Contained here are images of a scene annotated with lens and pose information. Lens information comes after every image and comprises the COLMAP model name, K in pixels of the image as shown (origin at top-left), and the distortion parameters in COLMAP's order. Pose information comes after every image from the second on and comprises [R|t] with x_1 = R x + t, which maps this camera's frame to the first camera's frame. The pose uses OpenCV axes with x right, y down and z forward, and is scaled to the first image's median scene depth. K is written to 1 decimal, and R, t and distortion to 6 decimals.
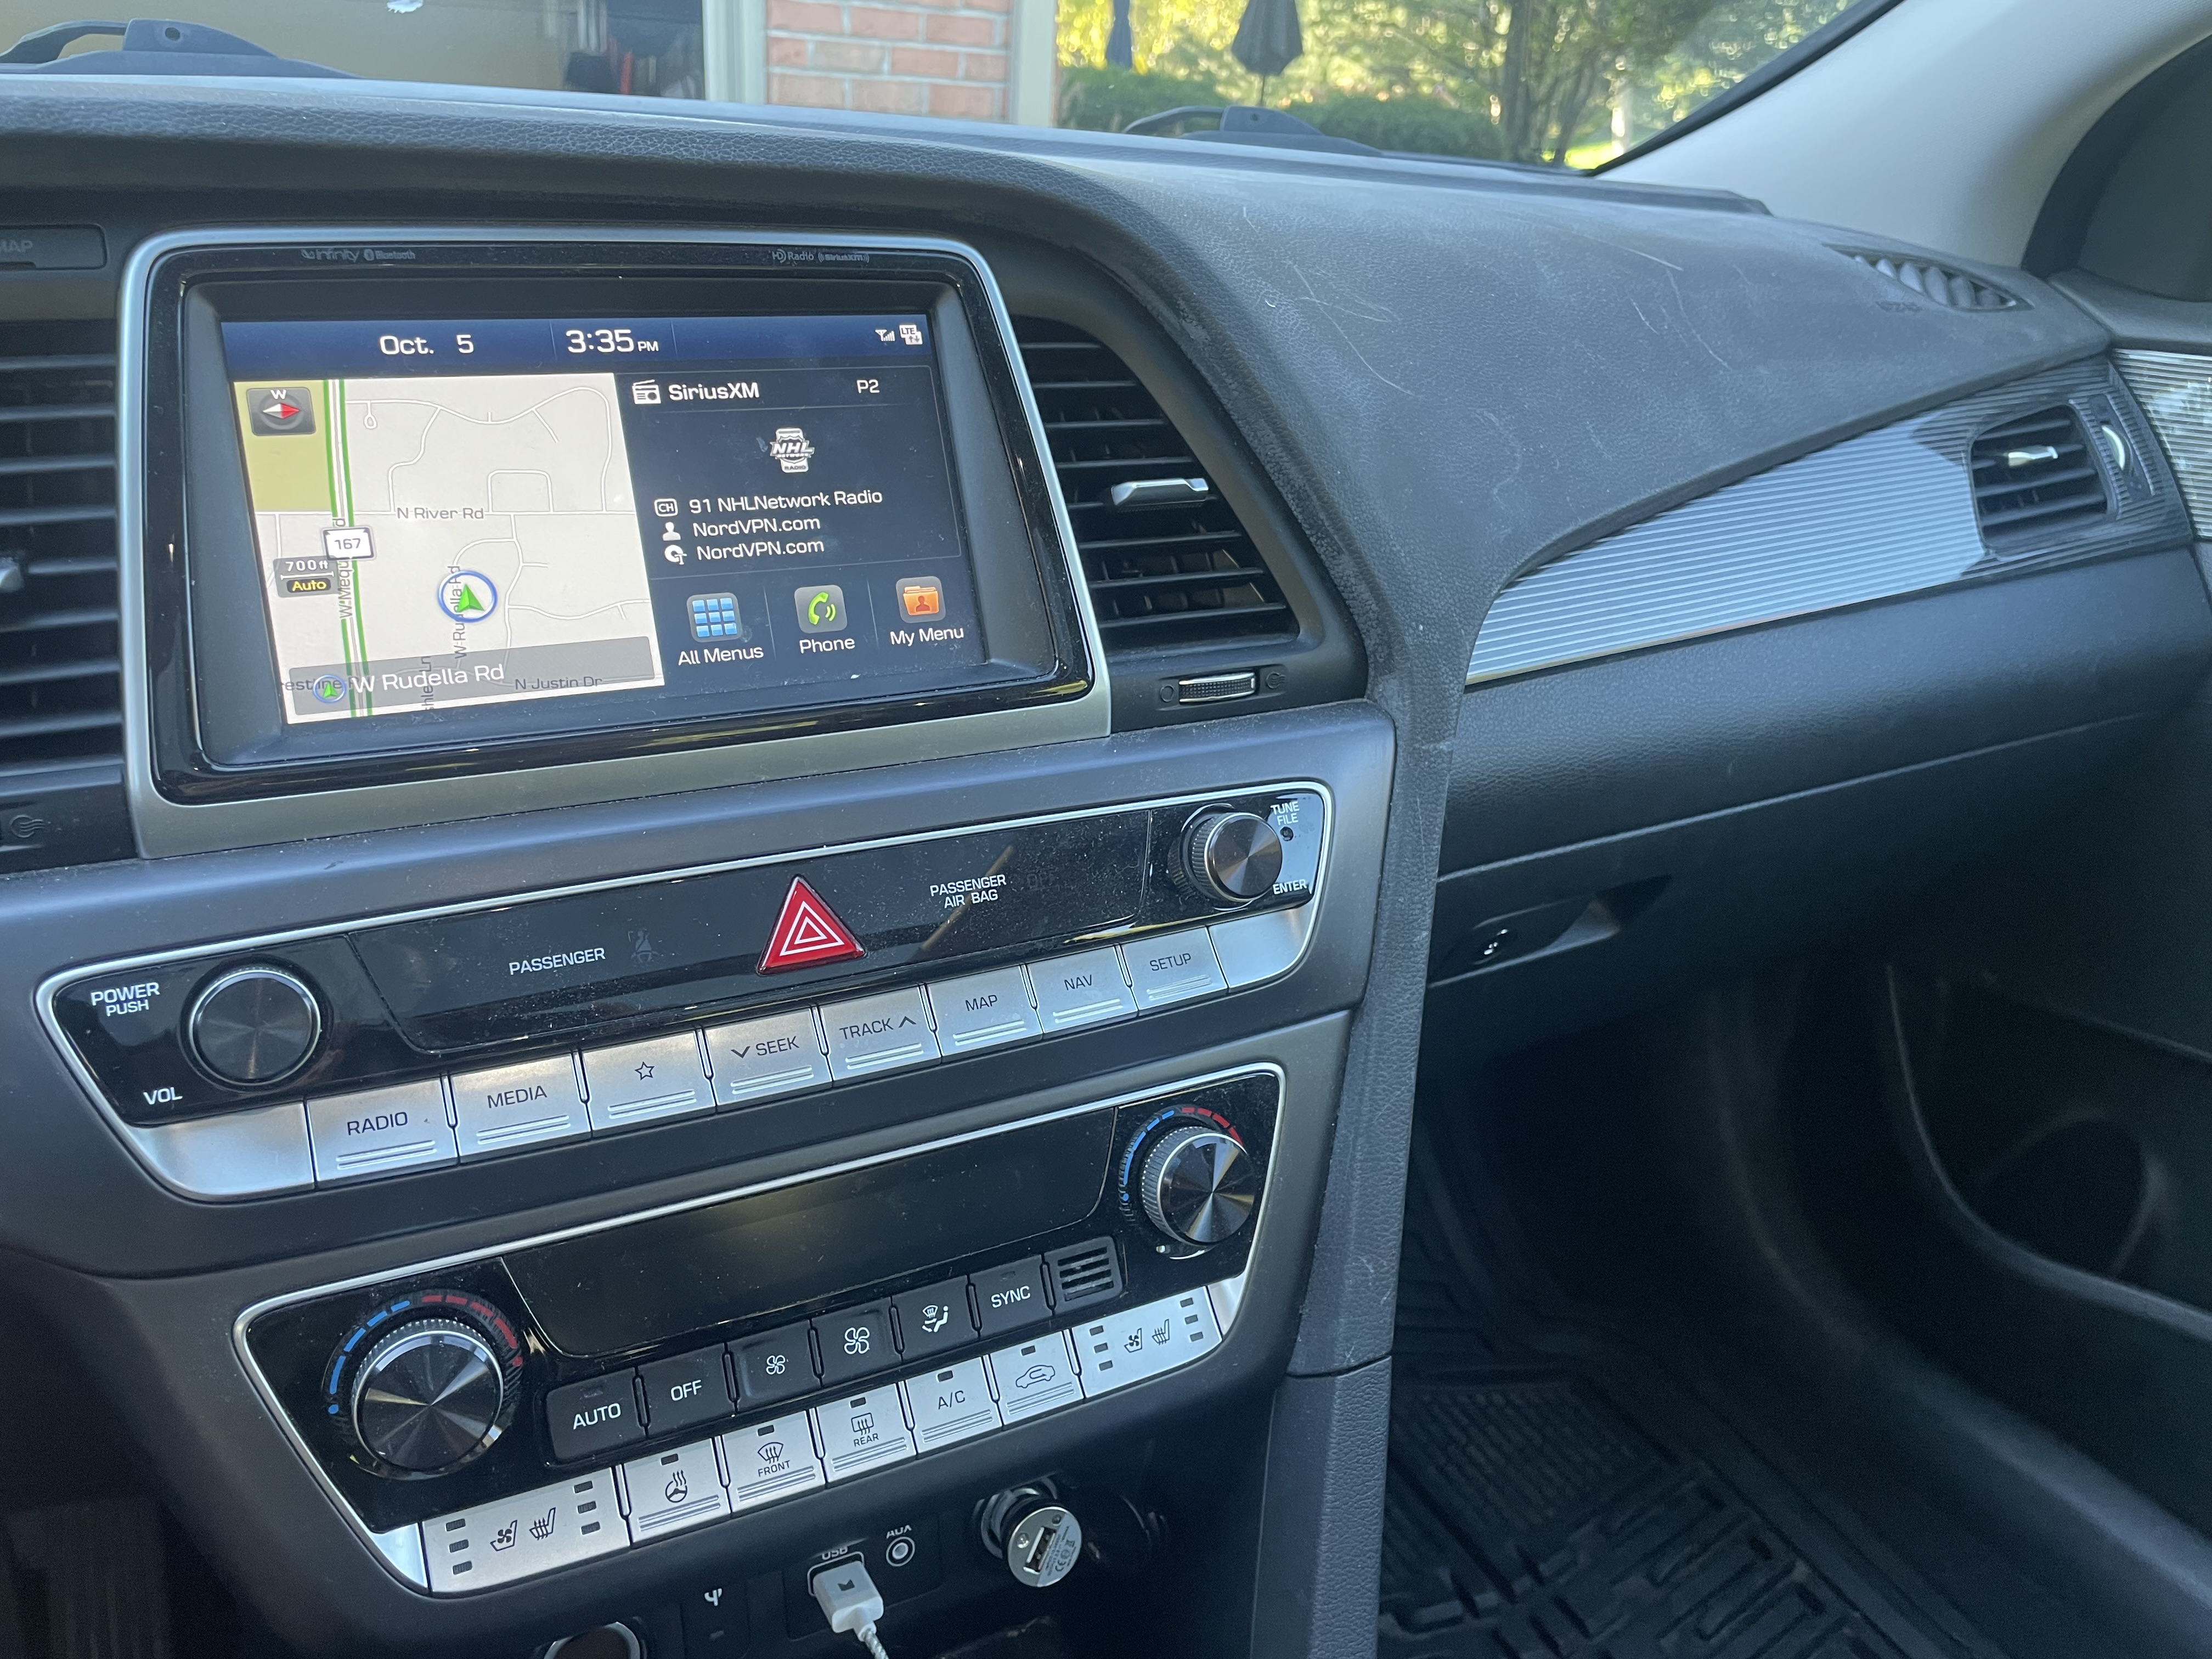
lens RADIAL K [[1655.4, 0, 1099.0], [0, 1655.4, 821.8], [0, 0, 1]] dist [0.039059, -0.027476]
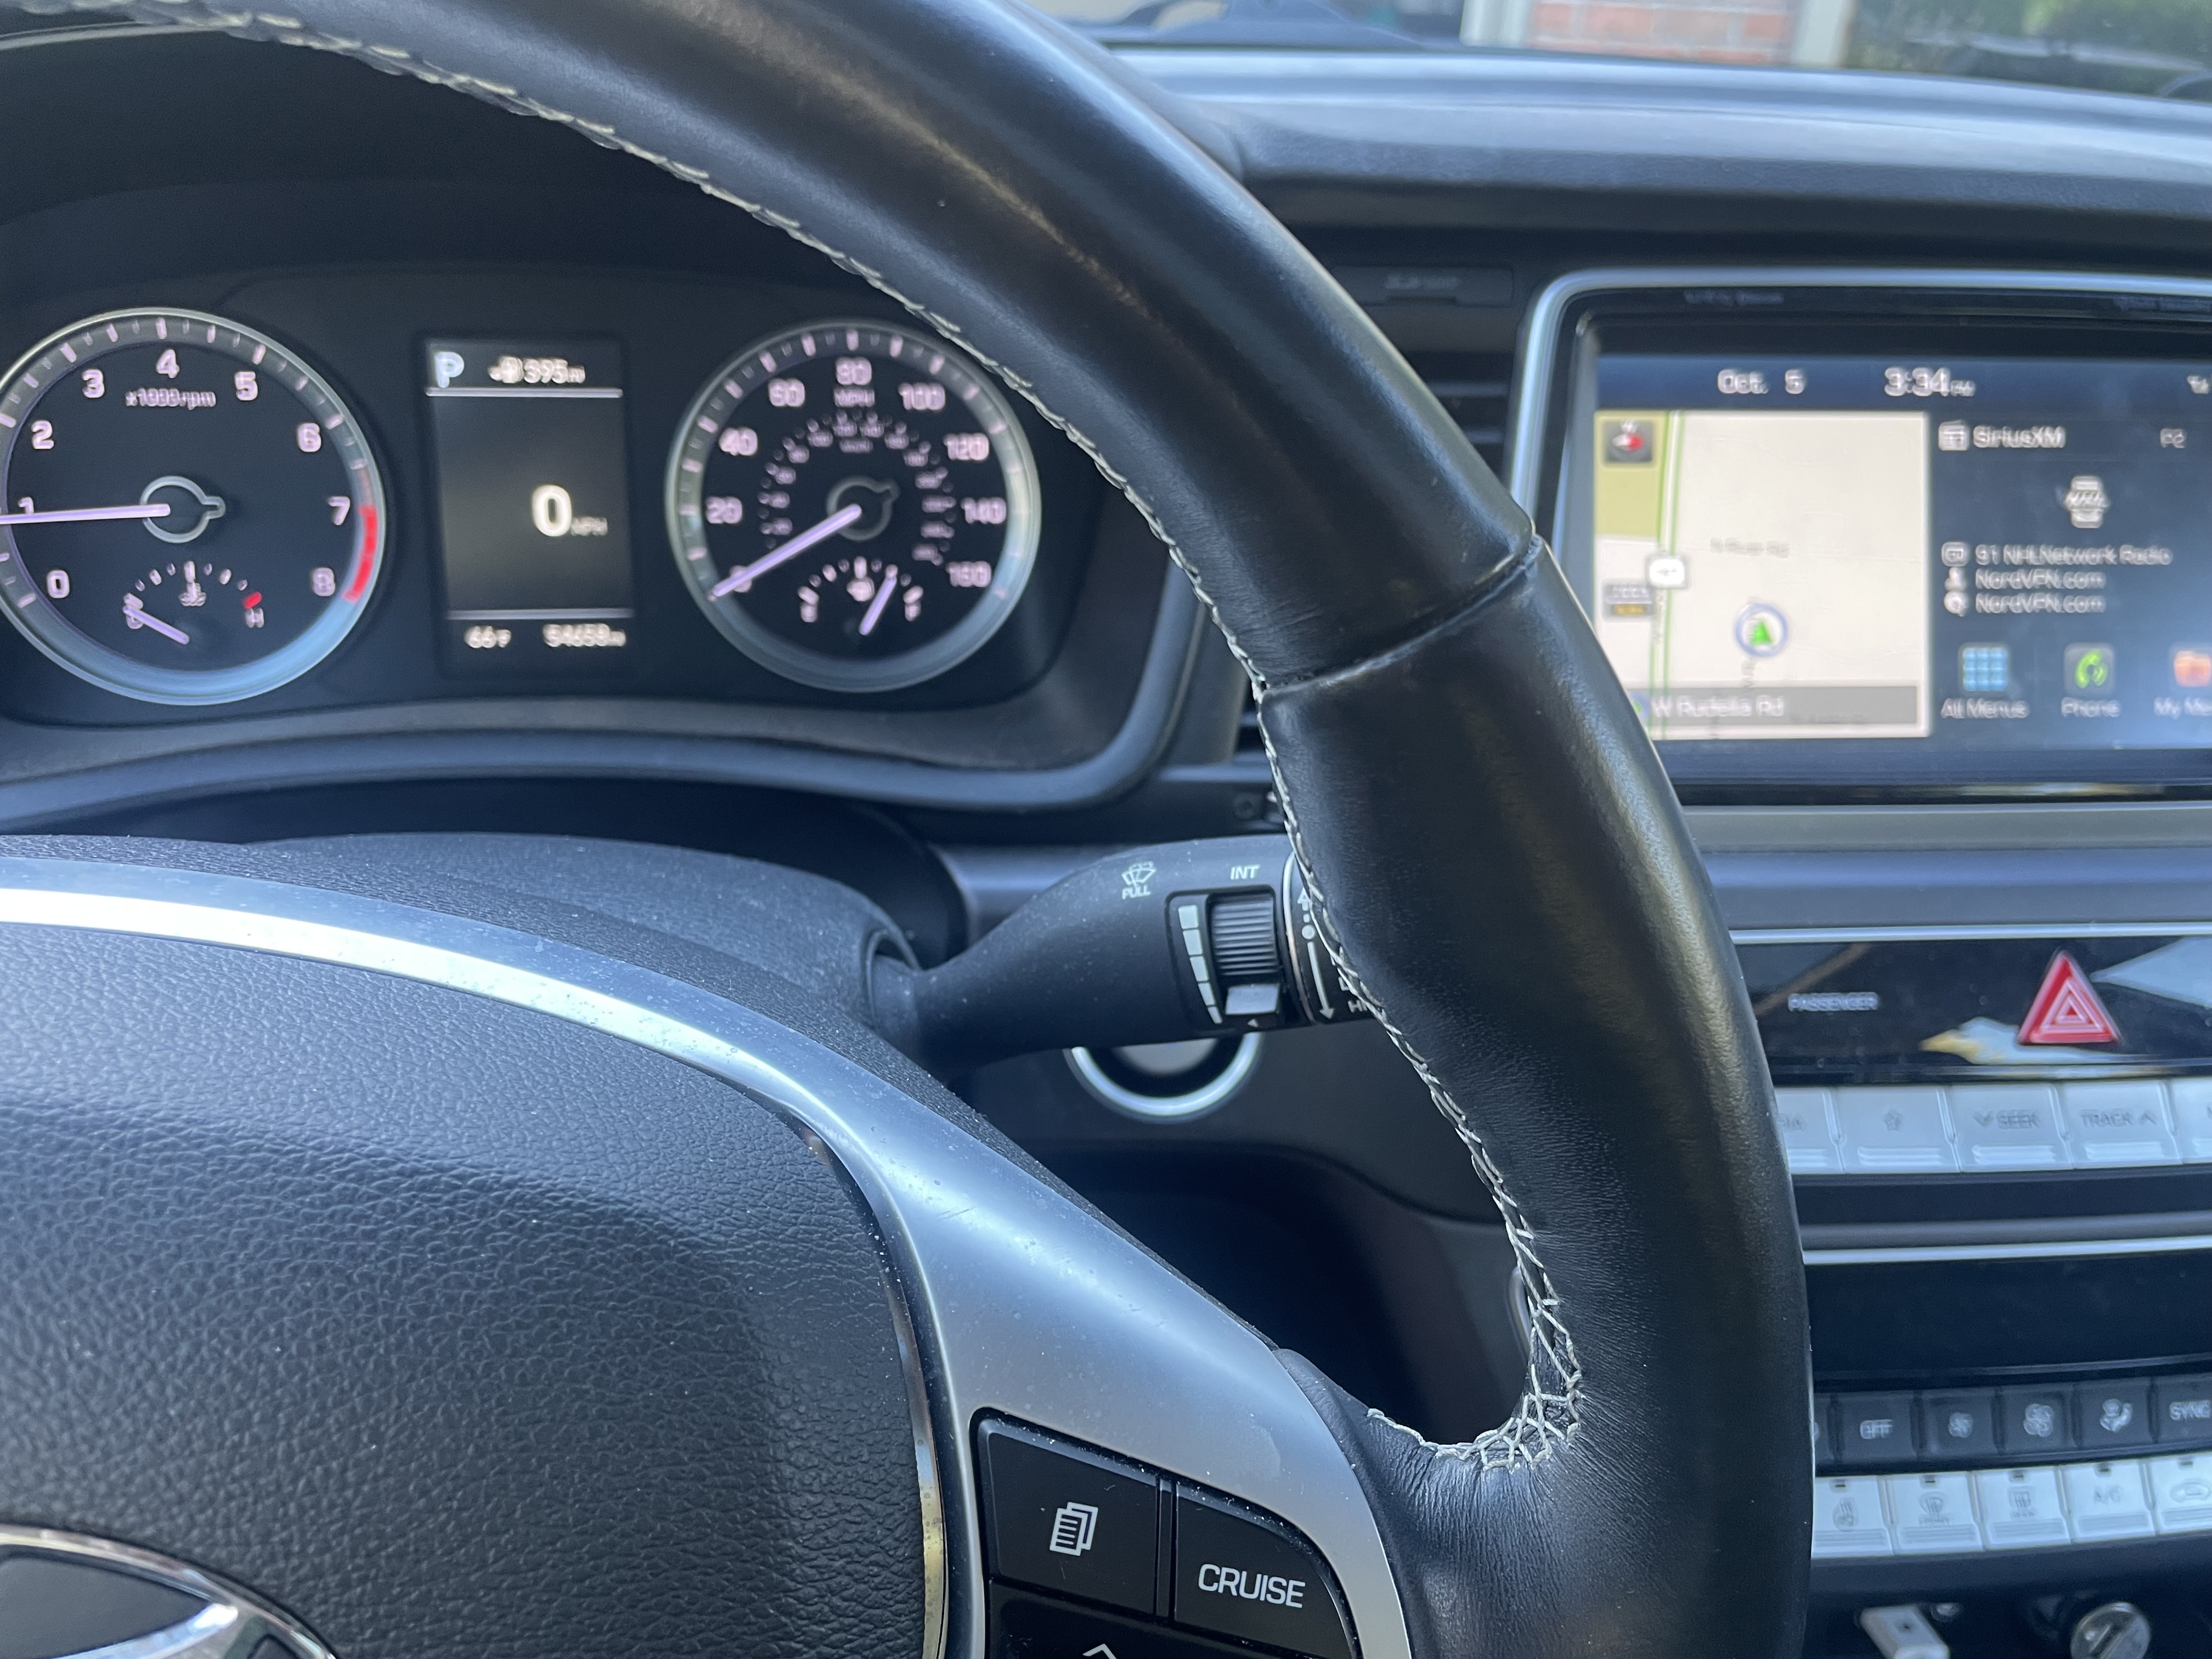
lens RADIAL K [[1655.4, 0, 1100.9], [0, 1655.4, 839.0], [0, 0, 1]] dist [0.039059, -0.027476]
pose [[0.945592, 0.129260, -0.298576, -0.420397], [-0.126400, 0.991557, 0.028957, 0.012187], [0.299798, 0.010359, 0.953946, -0.087857]]
